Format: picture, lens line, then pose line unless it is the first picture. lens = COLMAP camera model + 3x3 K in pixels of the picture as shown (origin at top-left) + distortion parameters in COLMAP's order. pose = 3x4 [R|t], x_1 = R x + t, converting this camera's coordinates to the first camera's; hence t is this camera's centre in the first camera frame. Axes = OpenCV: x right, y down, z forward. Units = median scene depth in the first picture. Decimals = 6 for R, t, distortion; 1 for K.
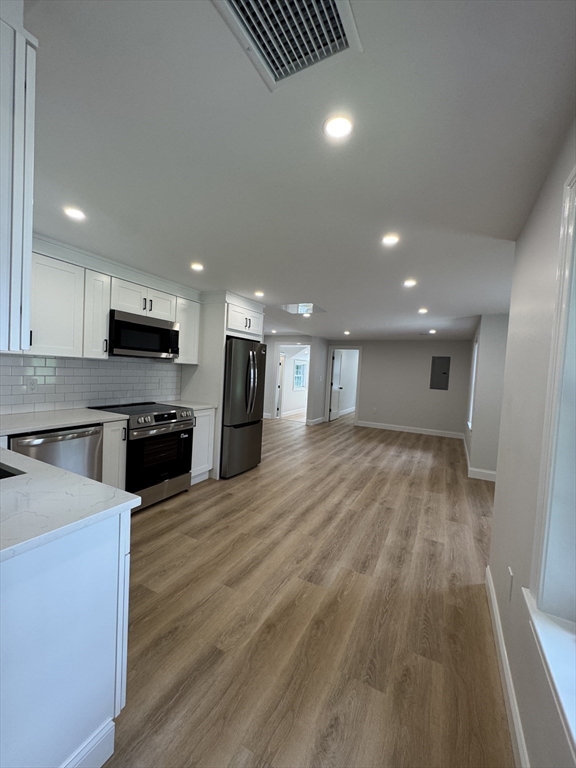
lens RADIAL K [[307.0, 0, 289.1], [0, 307.0, 384.1], [0, 0, 1]] dist [-0.003725, 0.001122]
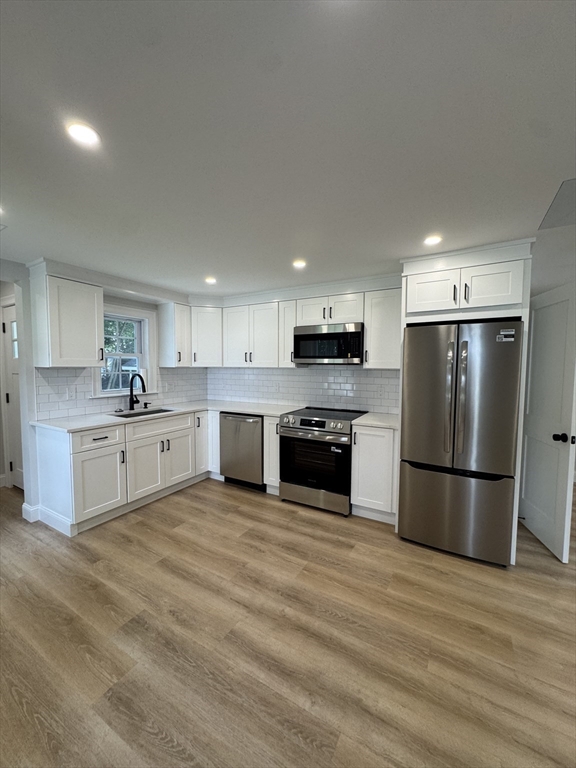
lens RADIAL K [[307.0, 0, 289.1], [0, 307.0, 384.1], [0, 0, 1]] dist [-0.003725, 0.001122]
pose [[-0.048012, 0.007529, -0.998818, 0.602317], [-0.054381, 0.998469, 0.010141, -0.025649], [0.997365, 0.054803, -0.047529, 0.979711]]
